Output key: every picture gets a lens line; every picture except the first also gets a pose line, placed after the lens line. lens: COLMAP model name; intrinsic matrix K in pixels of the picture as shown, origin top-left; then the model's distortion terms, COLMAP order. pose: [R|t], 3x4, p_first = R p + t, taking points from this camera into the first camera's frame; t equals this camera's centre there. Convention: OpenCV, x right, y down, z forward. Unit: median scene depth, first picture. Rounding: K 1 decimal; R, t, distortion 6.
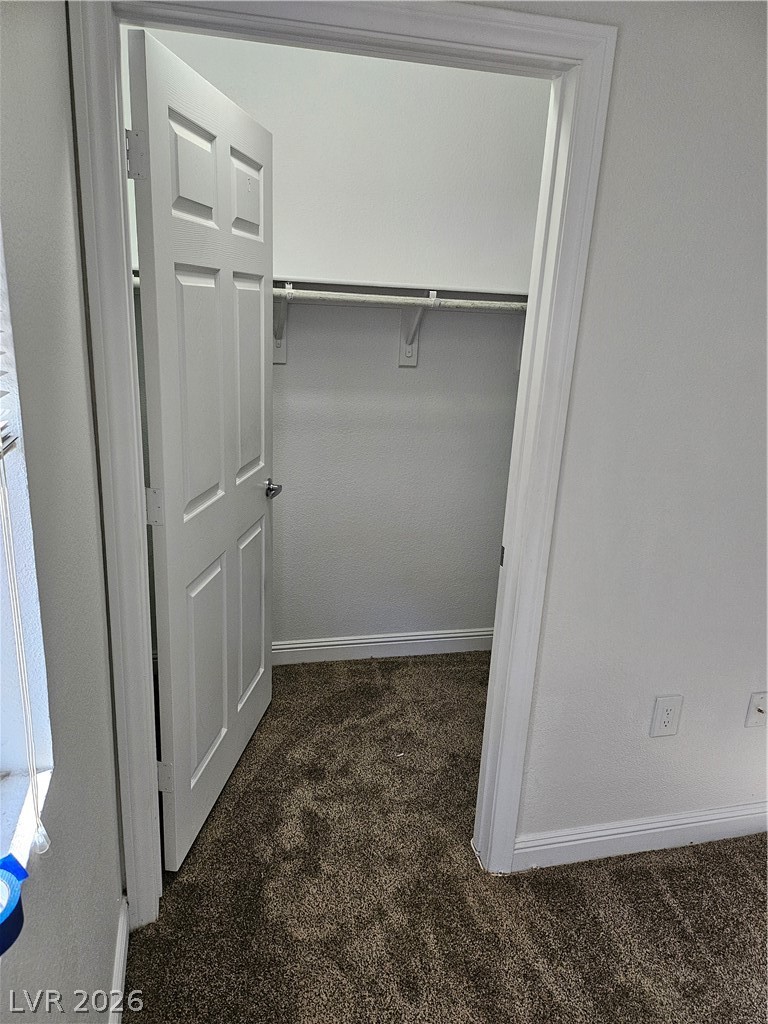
lens RADIAL K [[723.0, 0, 383.2], [0, 723.0, 519.8], [0, 0, 1]] dist [0.075606, -0.079964]
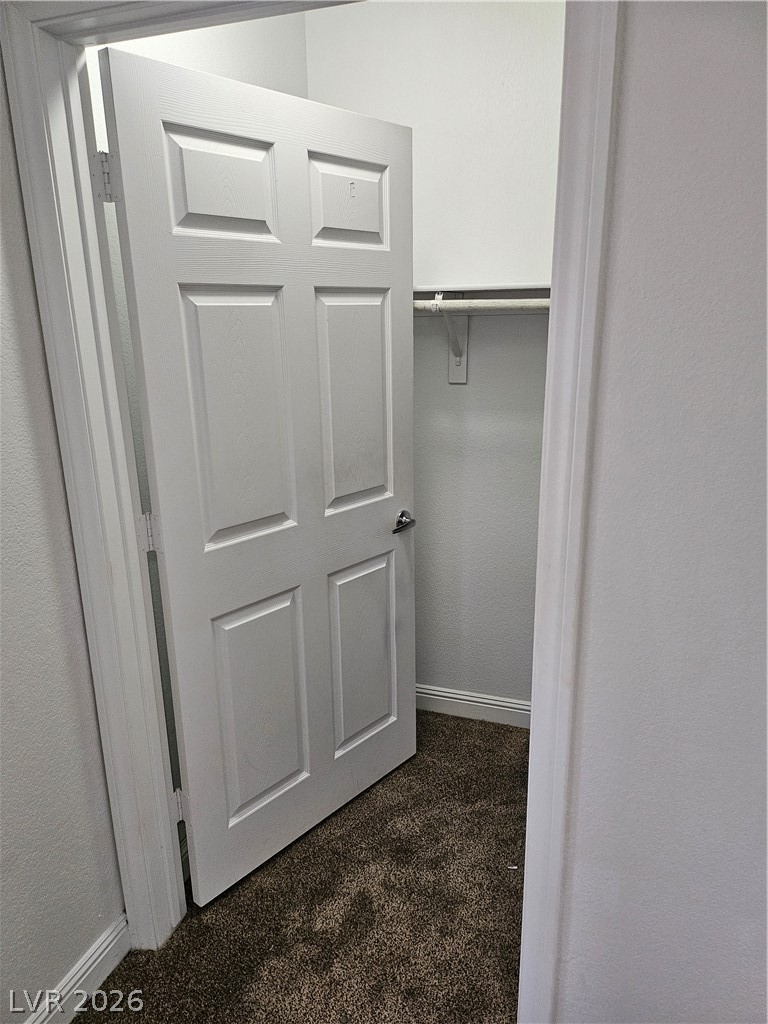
lens RADIAL K [[723.0, 0, 388.3], [0, 723.0, 521.2], [0, 0, 1]] dist [0.075606, -0.079964]
pose [[0.829909, 0.096355, -0.549515, 0.371081], [-0.106896, 0.994187, 0.012885, -0.061544], [0.547562, 0.048048, 0.835384, 0.270766]]
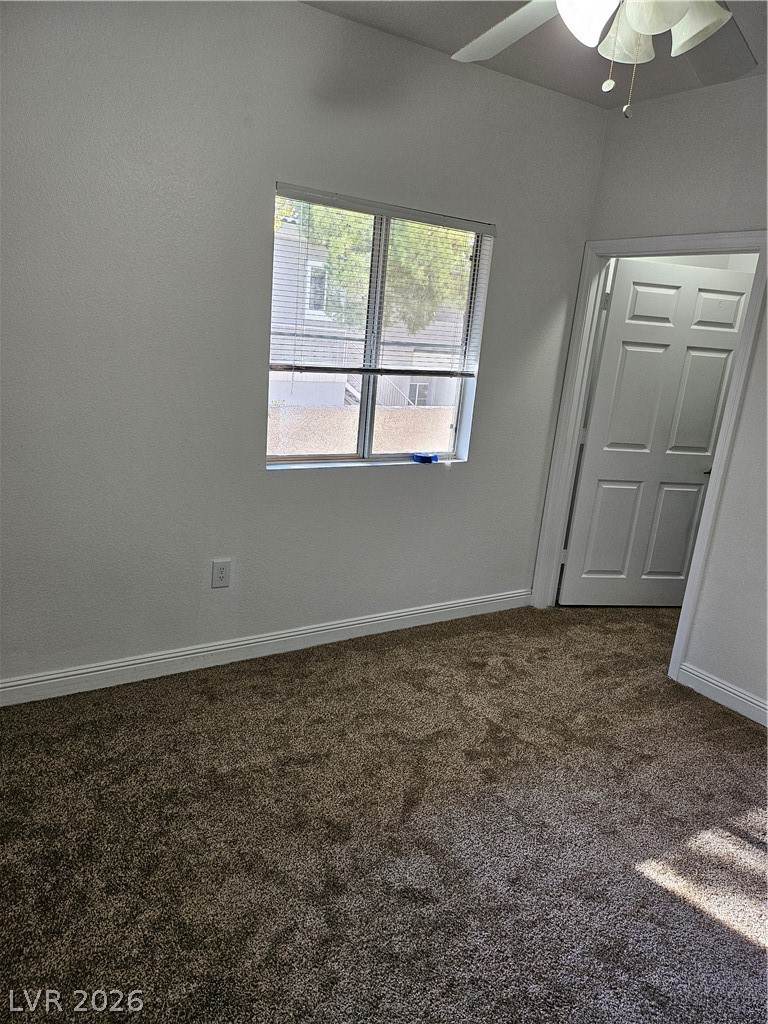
lens RADIAL K [[723.0, 0, 376.8], [0, 723.0, 518.5], [0, 0, 1]] dist [0.075606, -0.079964]
pose [[0.326090, 0.231843, -0.916468, 1.366573], [-0.339617, 0.933470, 0.115304, 0.151971], [0.882228, 0.273648, 0.383133, -0.378522]]
